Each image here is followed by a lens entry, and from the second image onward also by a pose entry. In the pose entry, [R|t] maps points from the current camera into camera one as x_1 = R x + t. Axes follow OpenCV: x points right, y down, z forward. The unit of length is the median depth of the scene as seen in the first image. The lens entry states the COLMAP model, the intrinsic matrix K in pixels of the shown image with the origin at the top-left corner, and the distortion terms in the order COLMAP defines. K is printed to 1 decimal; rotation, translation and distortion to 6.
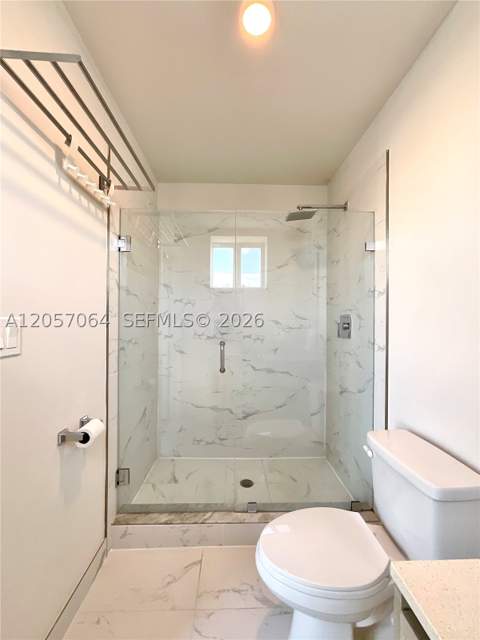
lens RADIAL K [[262.6, 0, 240.0], [0, 262.6, 320.0], [0, 0, 1]] dist [-0.001526, 0.007294]
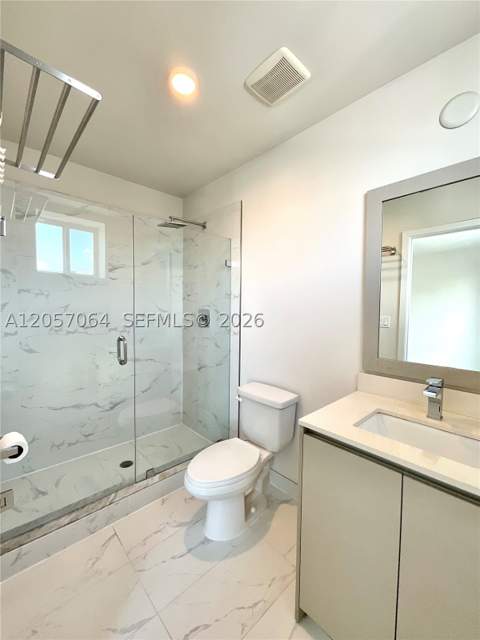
lens RADIAL K [[259.3, 0, 240.0], [0, 259.3, 320.0], [0, 0, 1]] dist [-0.000717, -0.000127]
pose [[0.748611, -0.026159, 0.662494, -0.301965], [-0.008206, 0.998779, 0.048710, -0.028592], [-0.662959, -0.041901, 0.747482, -0.083525]]
